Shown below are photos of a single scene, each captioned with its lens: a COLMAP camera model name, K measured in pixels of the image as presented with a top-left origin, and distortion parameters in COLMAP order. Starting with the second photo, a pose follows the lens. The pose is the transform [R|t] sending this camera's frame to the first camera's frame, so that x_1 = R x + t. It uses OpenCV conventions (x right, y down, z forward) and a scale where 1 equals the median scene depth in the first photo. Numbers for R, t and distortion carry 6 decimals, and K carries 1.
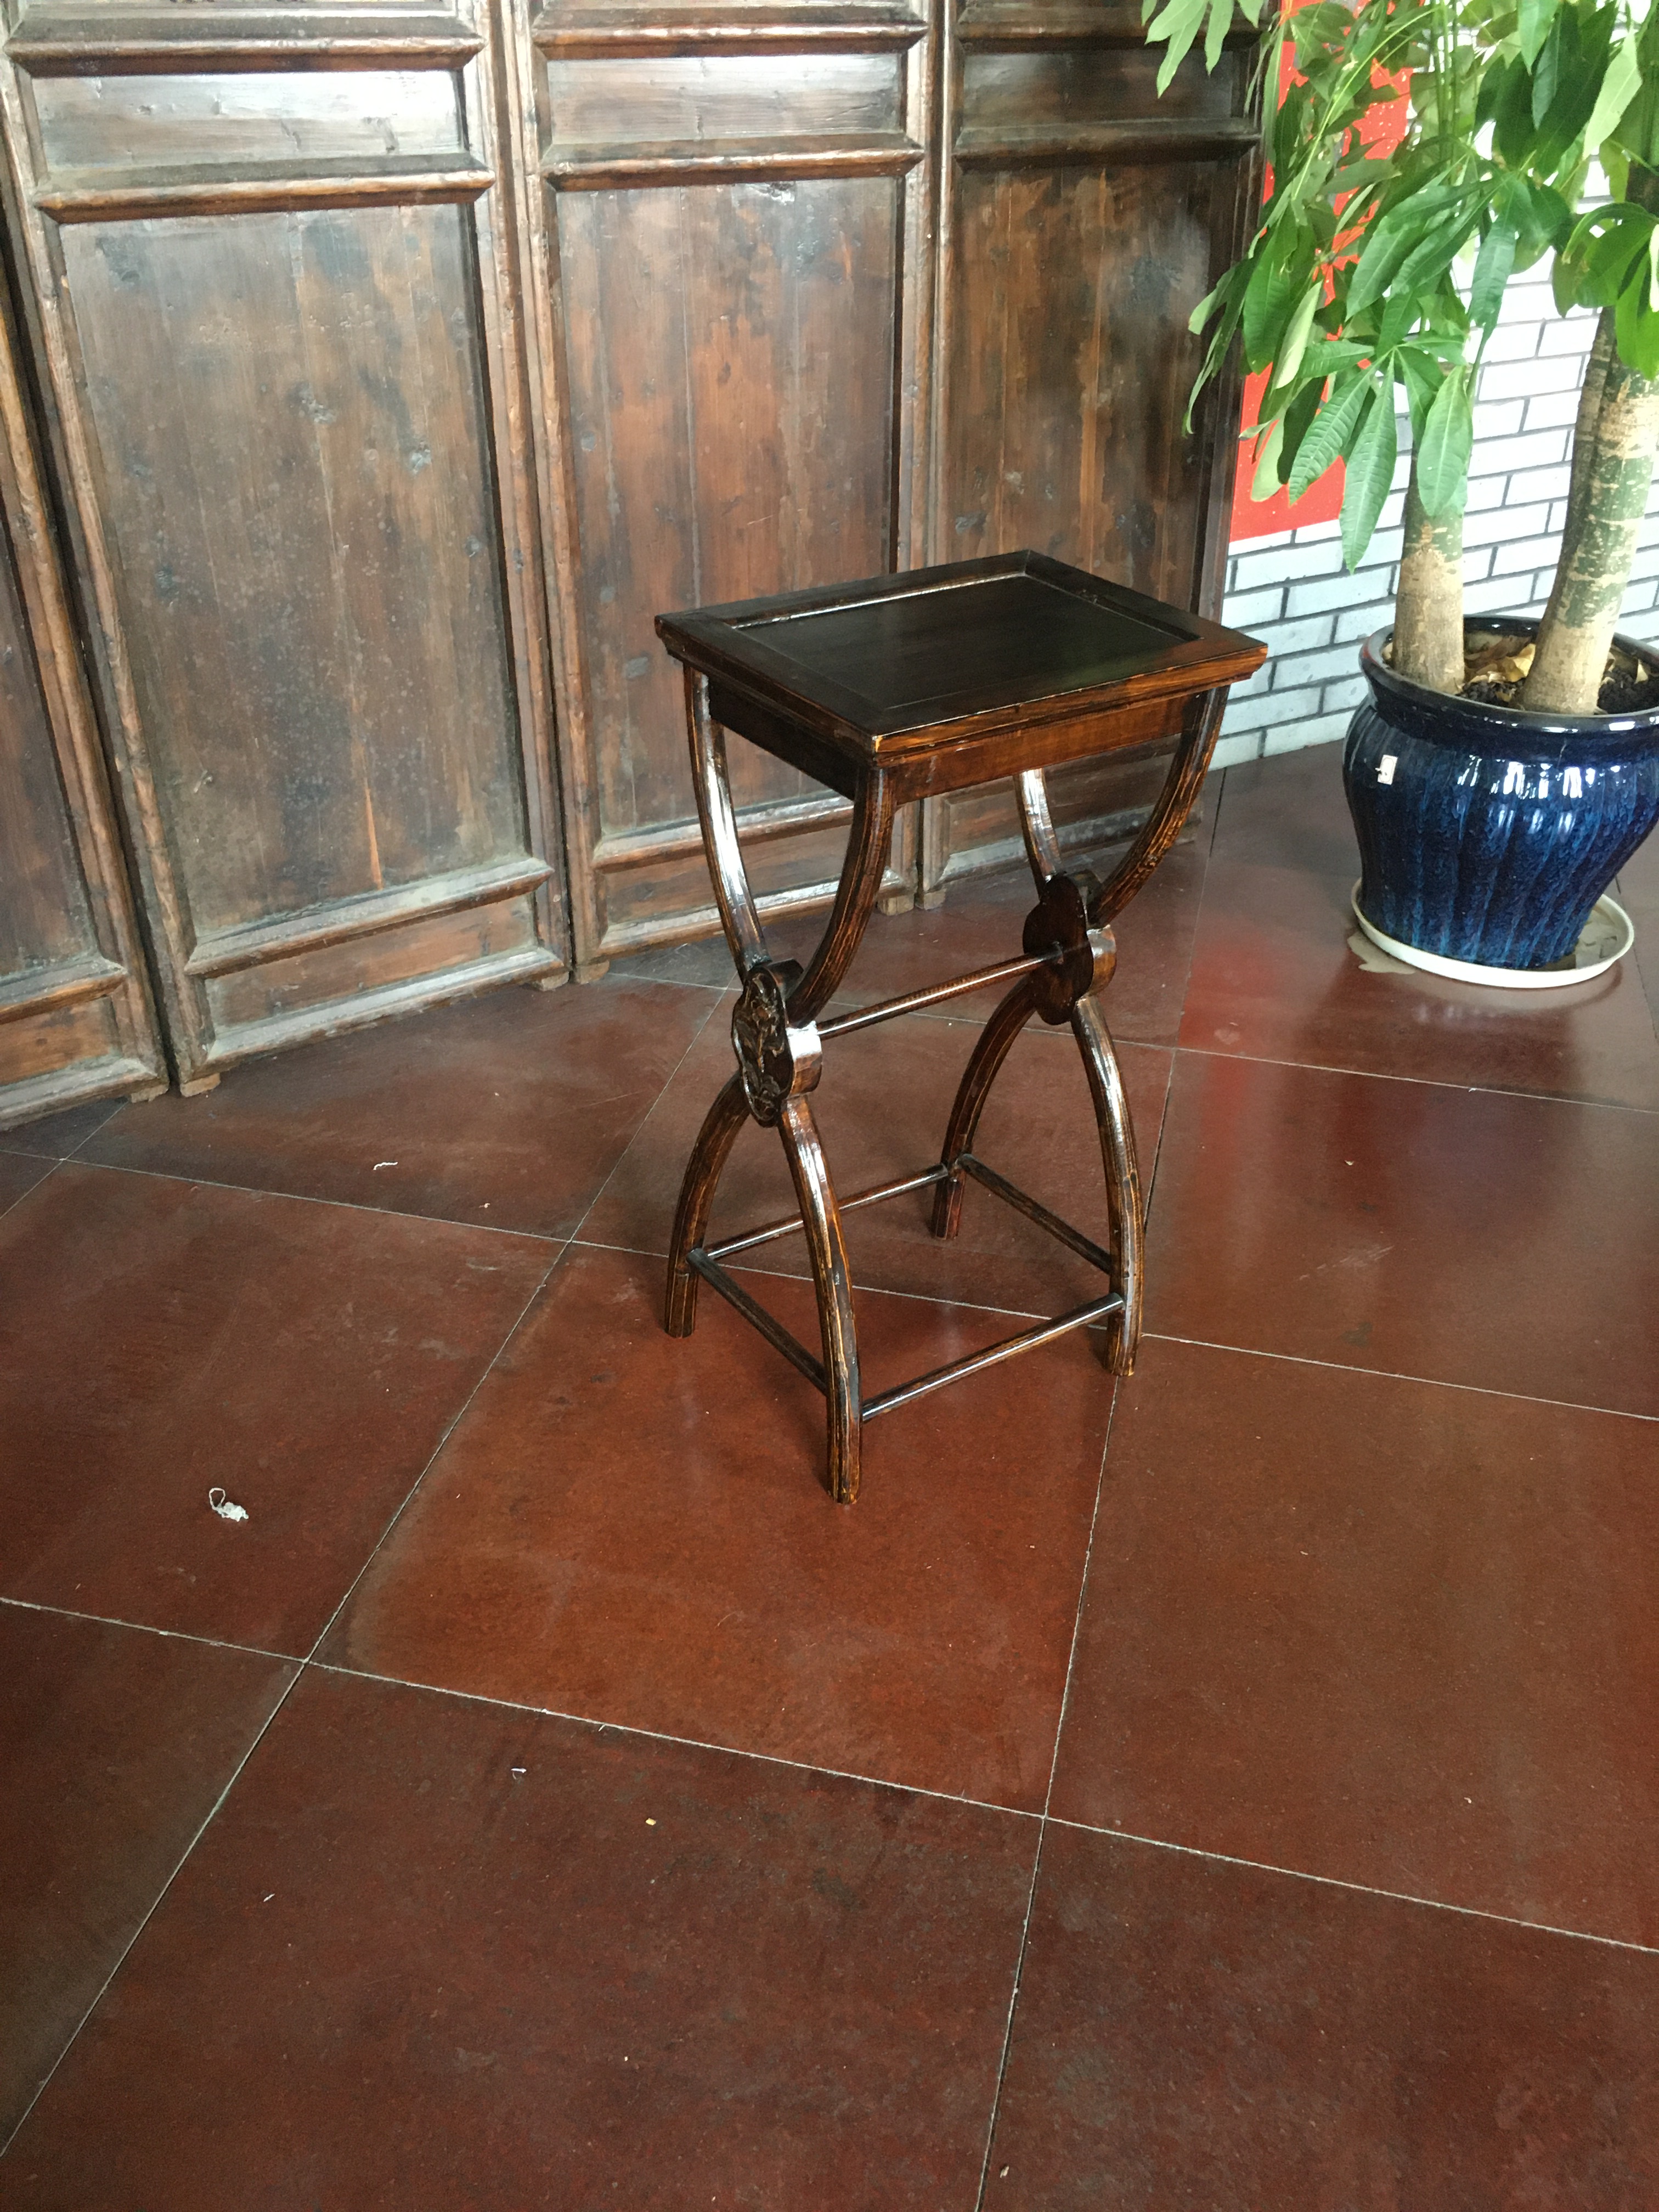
lens RADIAL K [[1880.2, 0, 825.1], [0, 1880.2, 1110.8], [0, 0, 1]] dist [0.082513, -0.117904]
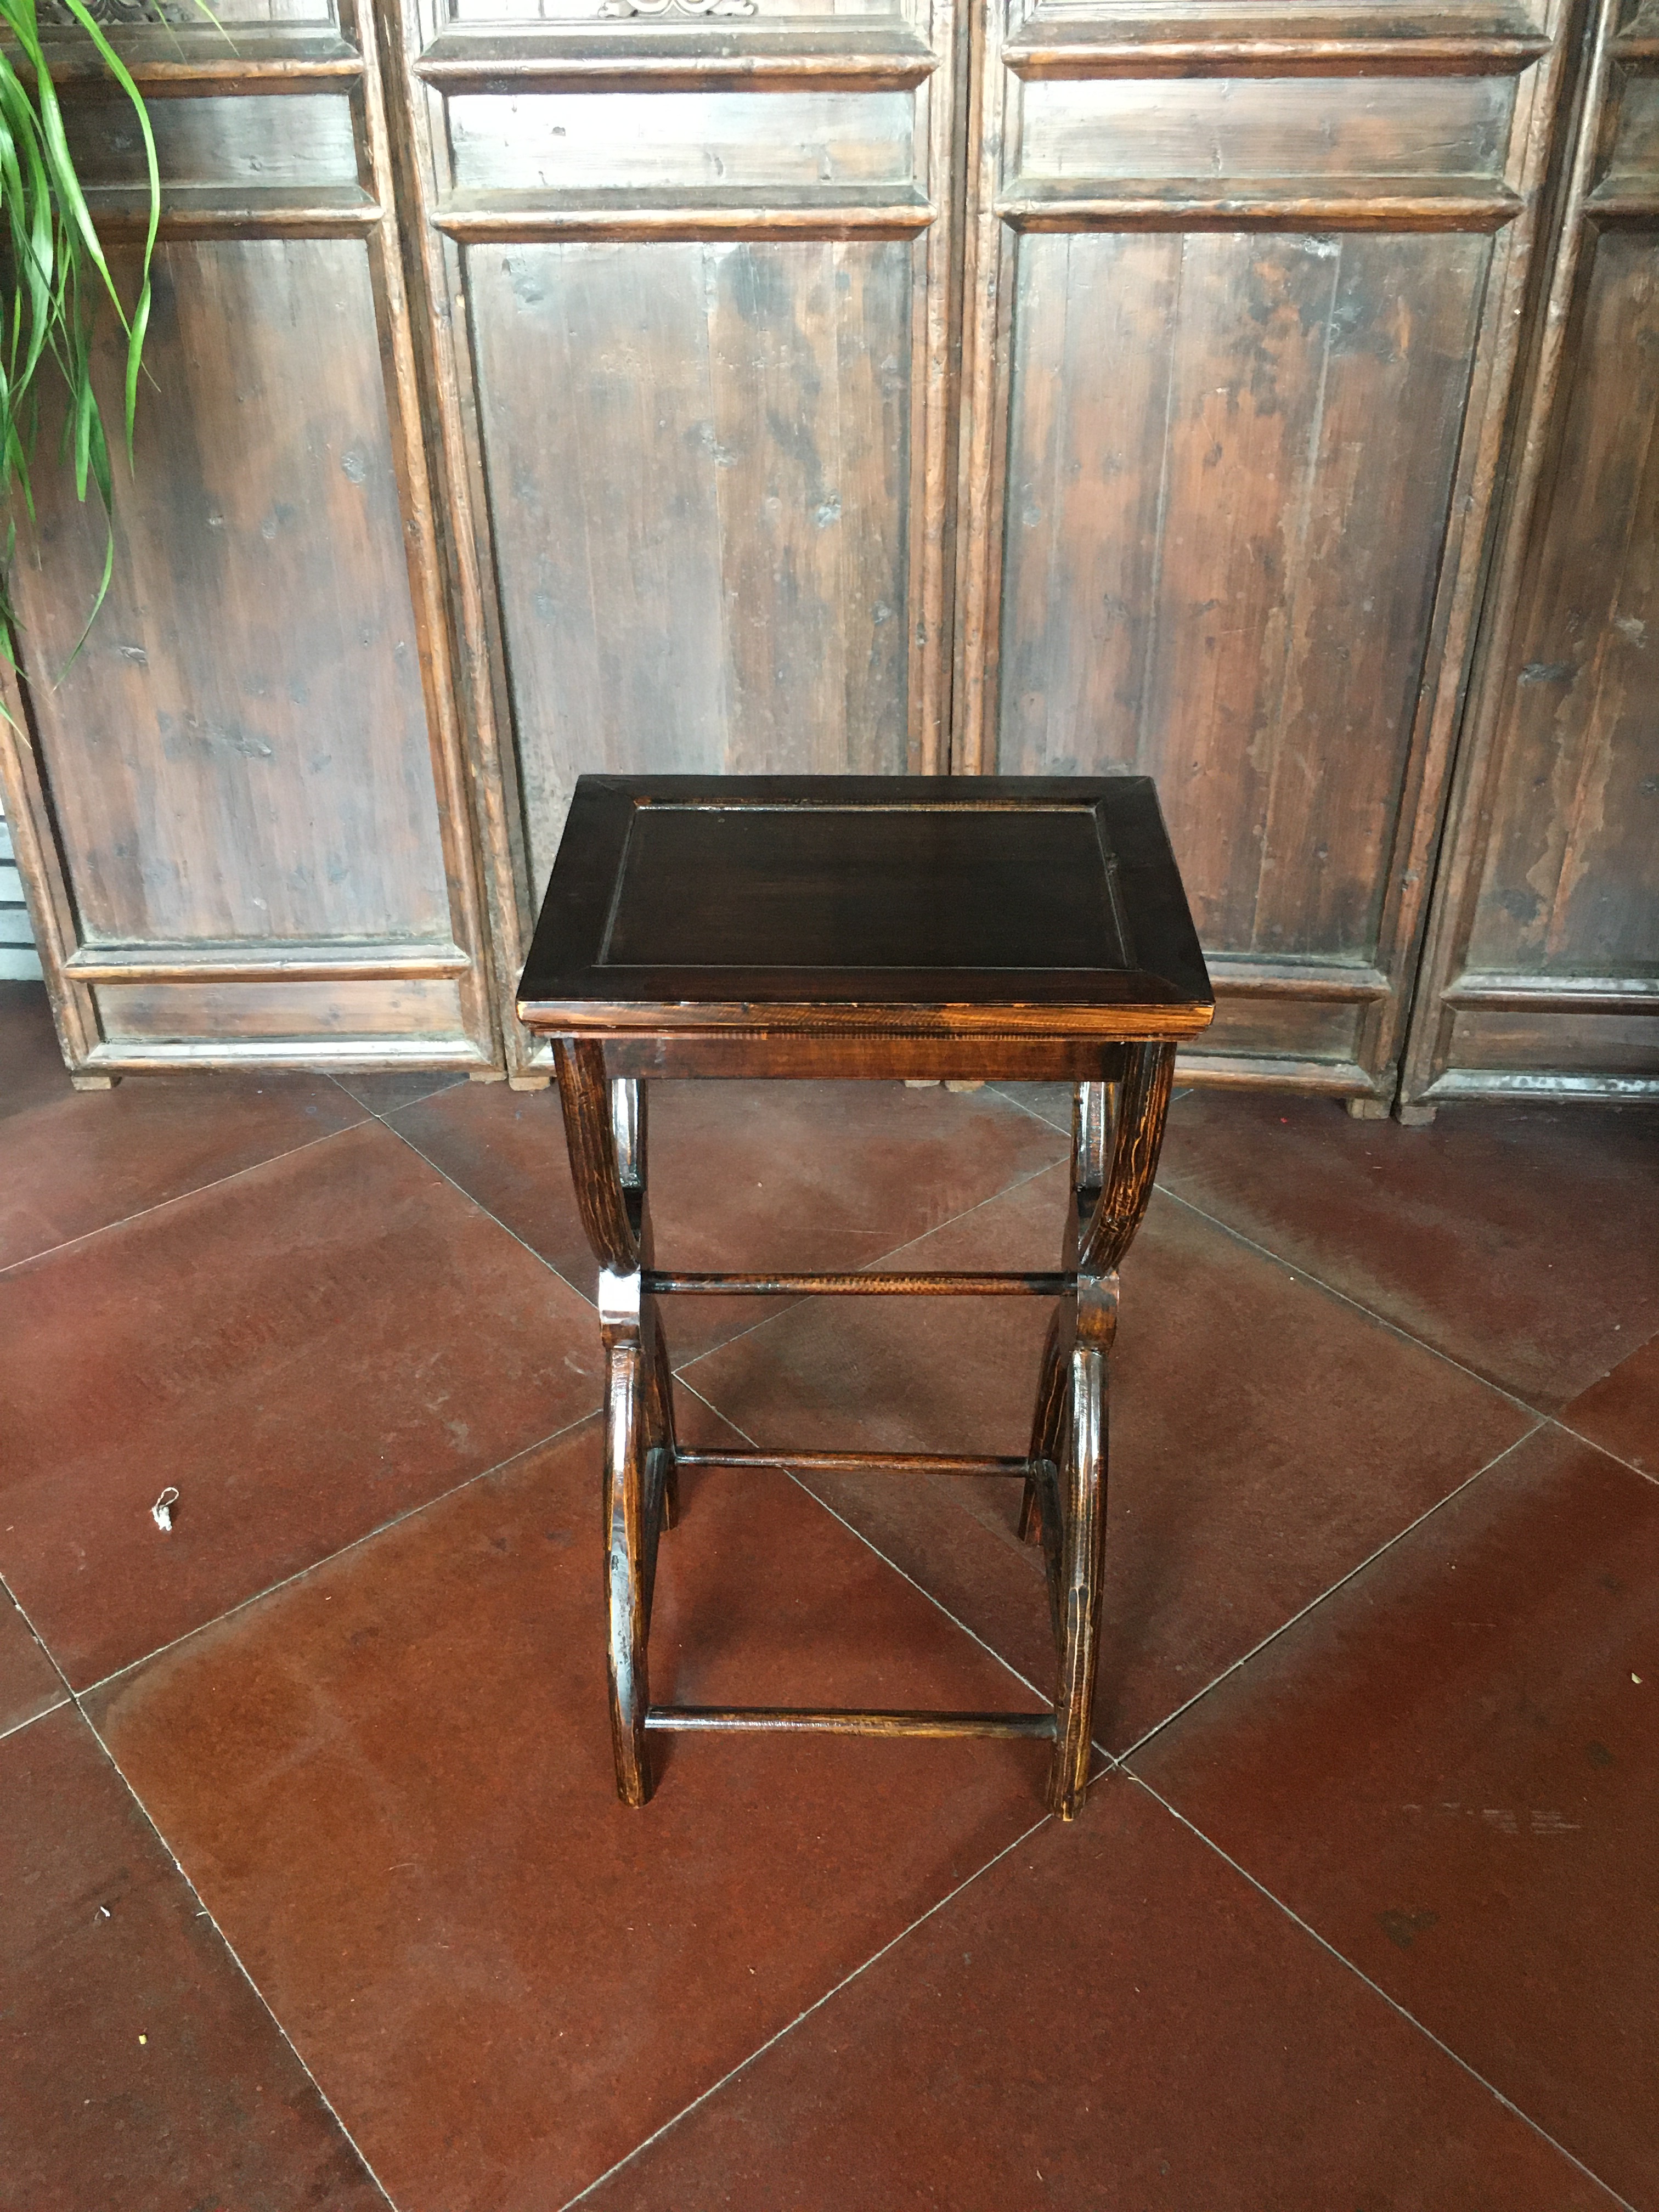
lens RADIAL K [[1870.2, 0, 829.5], [0, 1870.2, 1106.0], [0, 0, 1]] dist [0.084587, -0.121180]
pose [[0.804303, 0.304270, -0.510409, 0.345236], [-0.287262, 0.951013, 0.114261, -0.176668], [0.520171, 0.054720, 0.852307, 0.240998]]
